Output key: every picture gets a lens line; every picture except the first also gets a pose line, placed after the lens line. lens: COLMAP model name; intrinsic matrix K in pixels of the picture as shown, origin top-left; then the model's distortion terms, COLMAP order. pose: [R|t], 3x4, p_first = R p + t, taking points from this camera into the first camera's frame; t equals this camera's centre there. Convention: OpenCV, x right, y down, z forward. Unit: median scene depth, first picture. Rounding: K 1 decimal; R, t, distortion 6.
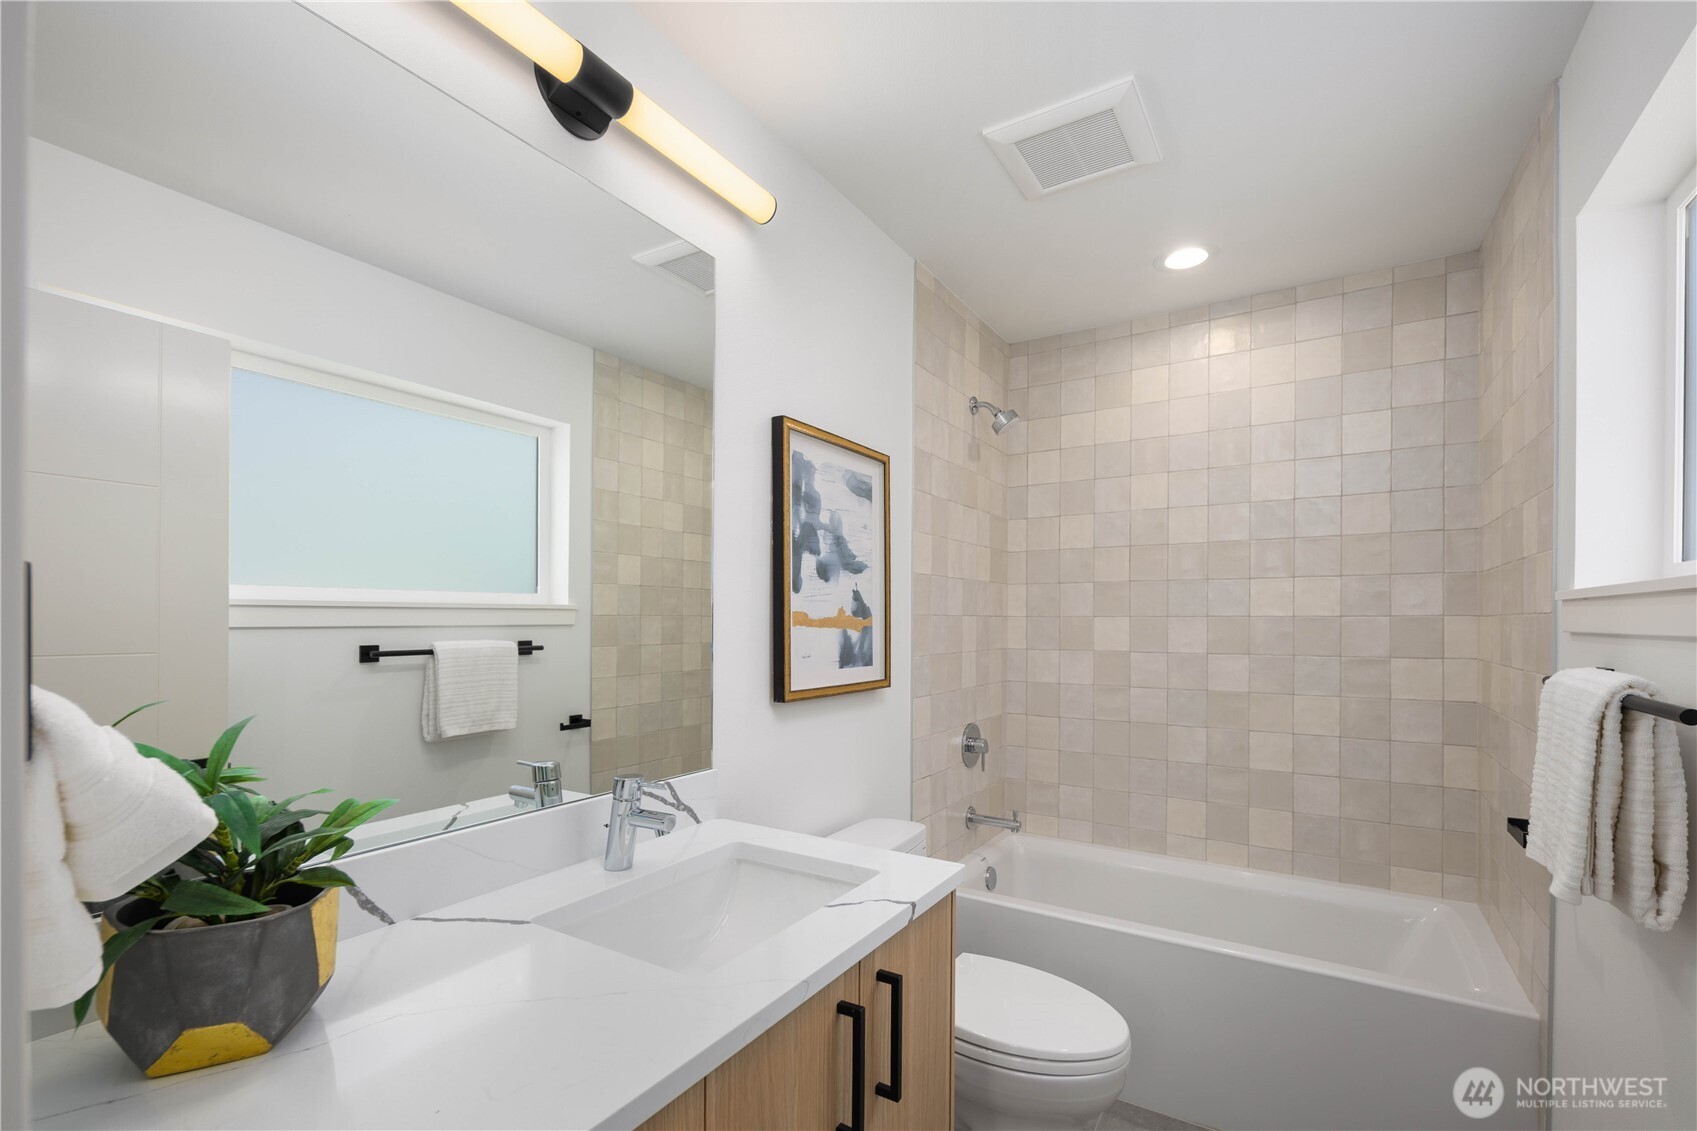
lens RADIAL K [[762.8, 0, 842.0], [0, 762.8, 620.4], [0, 0, 1]] dist [-0.002461, -0.000764]
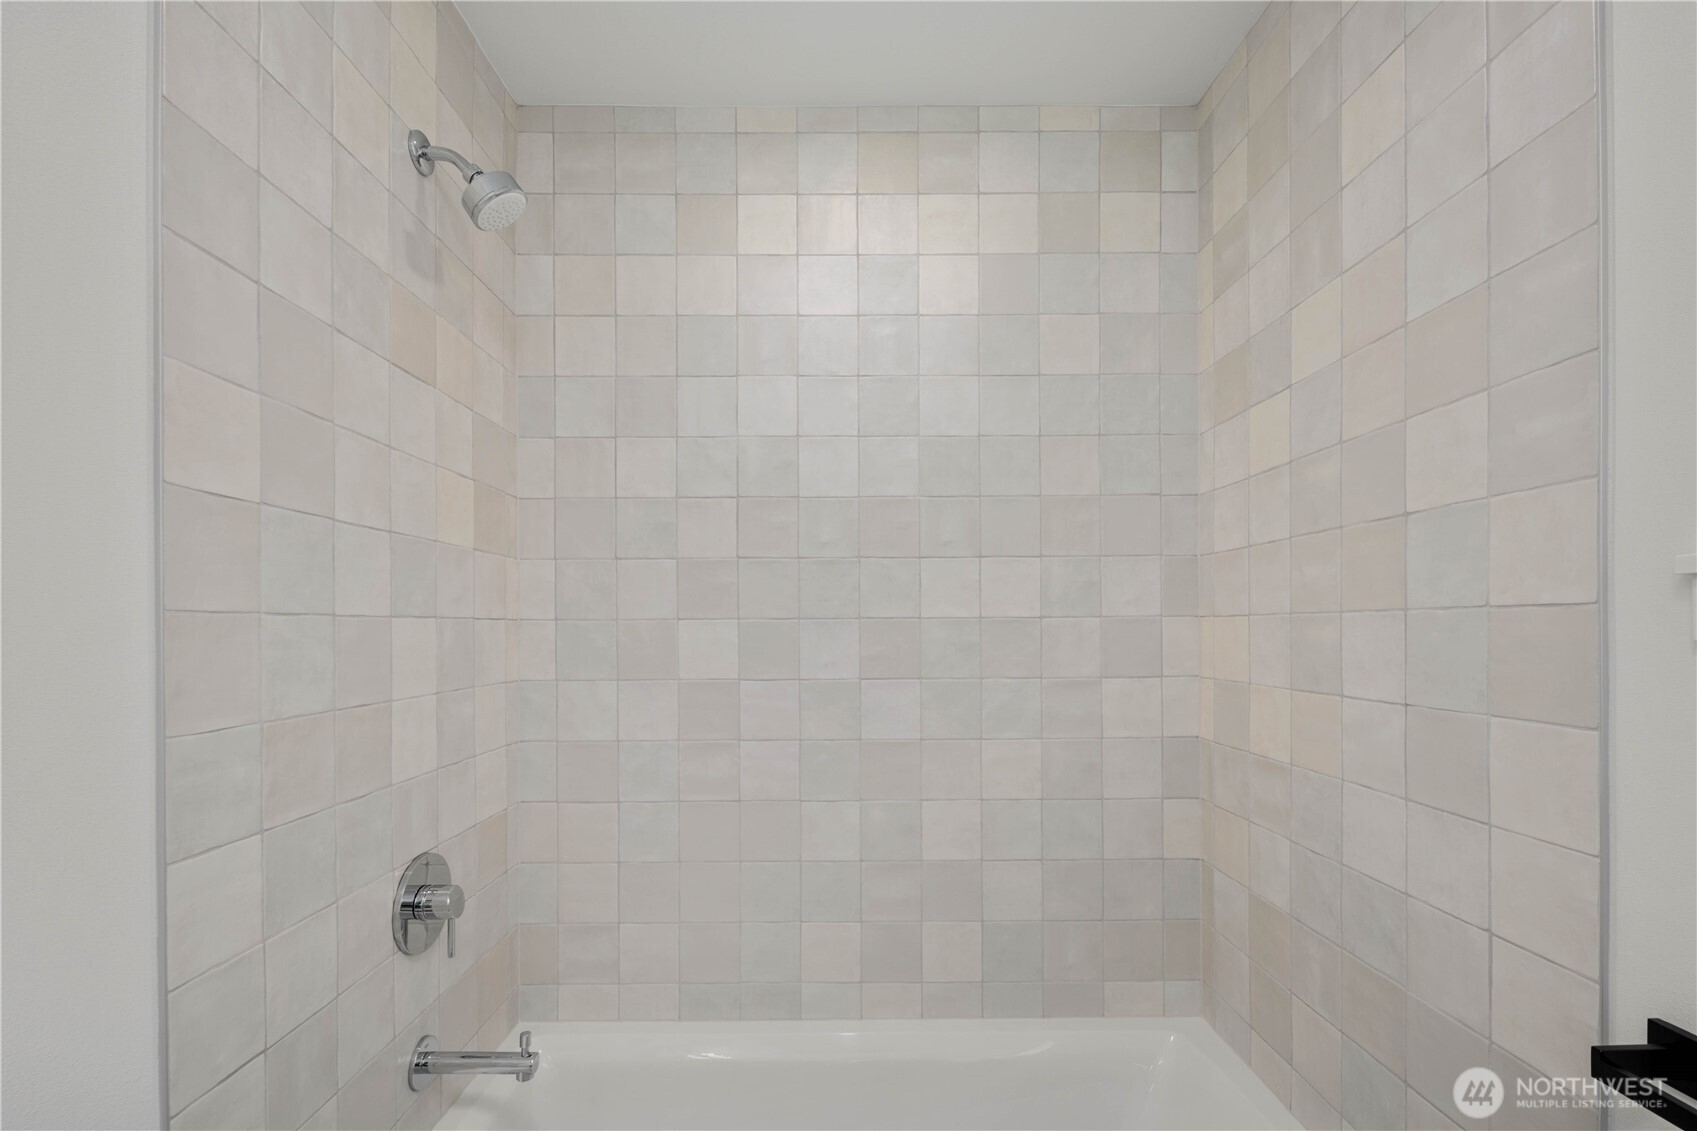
lens RADIAL K [[752.3, 0, 843.7], [0, 752.3, 647.6], [0, 0, 1]] dist [0.000774, 0.000054]
pose [[0.848418, -0.012565, 0.529178, 0.163818], [0.008021, 0.999909, 0.010883, 0.012394], [-0.529266, -0.004989, 0.848441, 0.542738]]
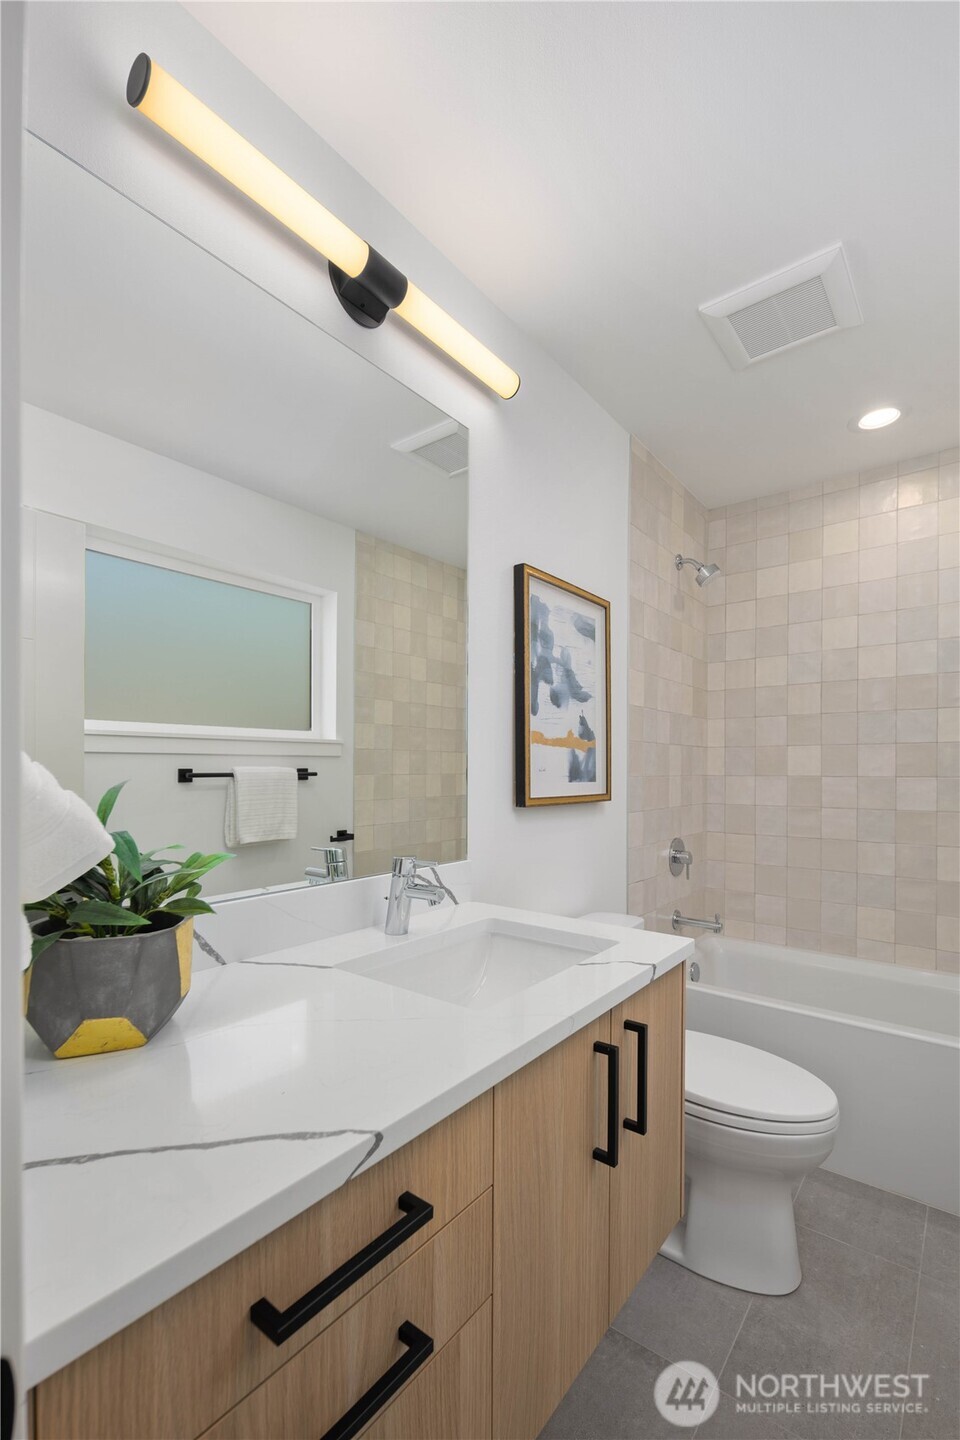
lens RADIAL K [[637.9, 0, 476.0], [0, 637.9, 771.2], [0, 0, 1]] dist [0.000640, -0.000170]
pose [[0.994159, -0.001298, -0.107919, -0.032339], [0.001380, 0.999999, 0.000680, 0.037153], [0.107918, -0.000825, 0.994159, 0.009076]]
